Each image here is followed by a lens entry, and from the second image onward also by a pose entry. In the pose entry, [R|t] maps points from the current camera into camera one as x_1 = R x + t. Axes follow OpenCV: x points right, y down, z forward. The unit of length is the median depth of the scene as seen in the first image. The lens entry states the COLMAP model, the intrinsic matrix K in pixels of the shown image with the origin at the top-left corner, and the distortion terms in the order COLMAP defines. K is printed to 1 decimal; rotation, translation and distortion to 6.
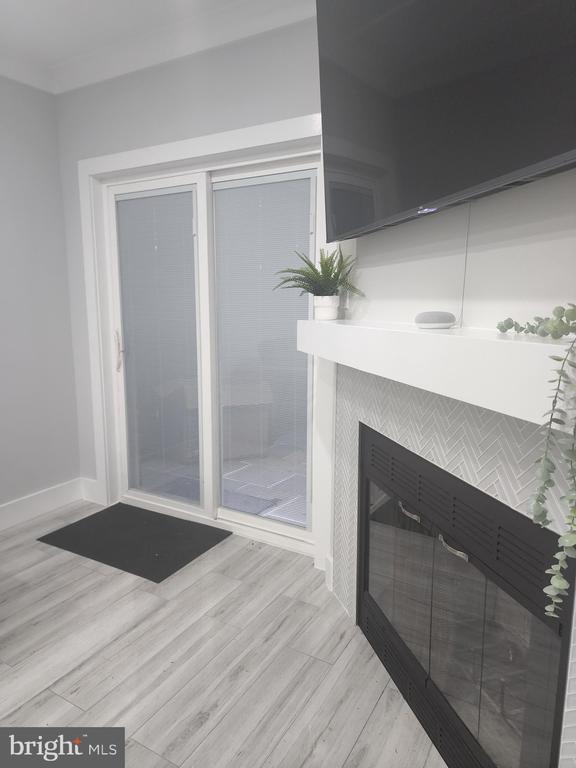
lens RADIAL K [[509.6, 0, 288.0], [0, 509.6, 384.0], [0, 0, 1]] dist [0.057306, -0.048107]
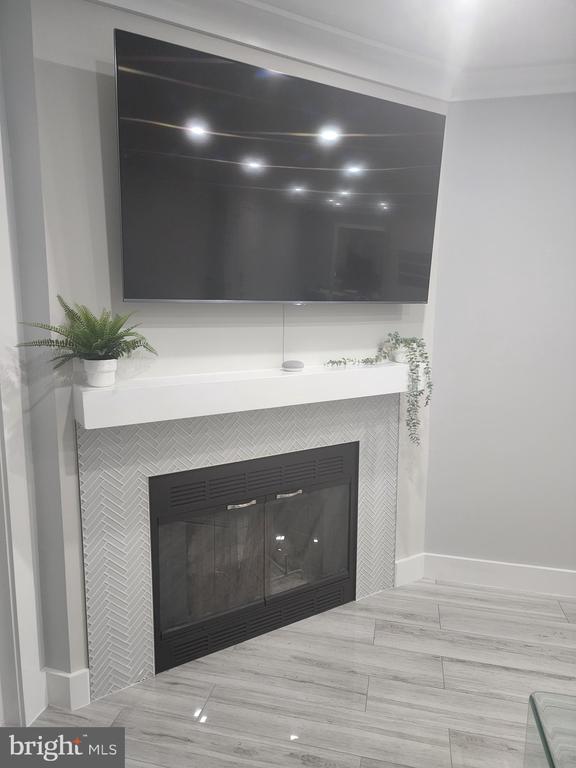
lens RADIAL K [[509.6, 0, 288.0], [0, 509.6, 384.0], [0, 0, 1]] dist [0.057306, -0.048107]
pose [[-0.285607, -0.159638, 0.944957, -0.728726], [0.135350, 0.969426, 0.204680, -0.231003], [-0.948741, 0.186358, -0.255268, 0.819742]]
